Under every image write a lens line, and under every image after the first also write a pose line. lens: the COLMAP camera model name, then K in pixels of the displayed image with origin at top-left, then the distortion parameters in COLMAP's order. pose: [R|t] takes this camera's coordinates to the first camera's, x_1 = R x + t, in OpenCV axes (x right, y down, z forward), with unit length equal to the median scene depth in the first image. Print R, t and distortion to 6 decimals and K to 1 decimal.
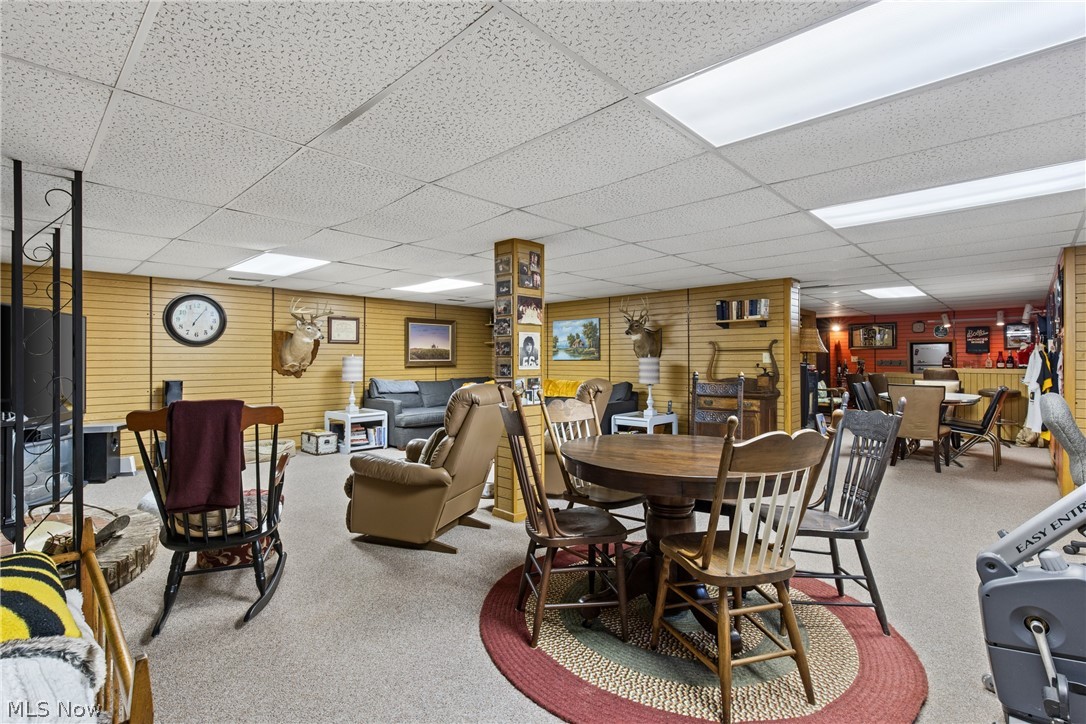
lens RADIAL K [[493.8, 0, 550.7], [0, 493.8, 358.8], [0, 0, 1]] dist [0.001147, 0.000056]
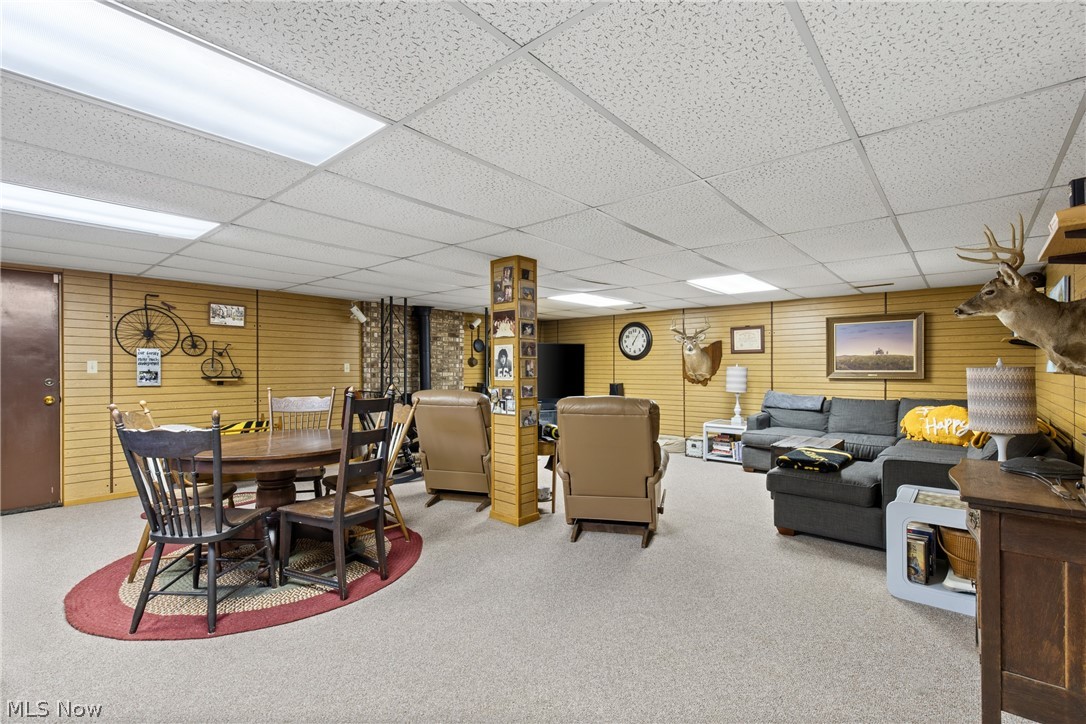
lens RADIAL K [[493.8, 0, 549.1], [0, 493.8, 366.8], [0, 0, 1]] dist [0.001147, 0.000056]
pose [[0.043819, -0.001406, -0.999039, 0.834573], [0.000482, 0.999999, -0.001386, -0.004625], [0.999039, -0.000421, 0.043819, 0.868263]]
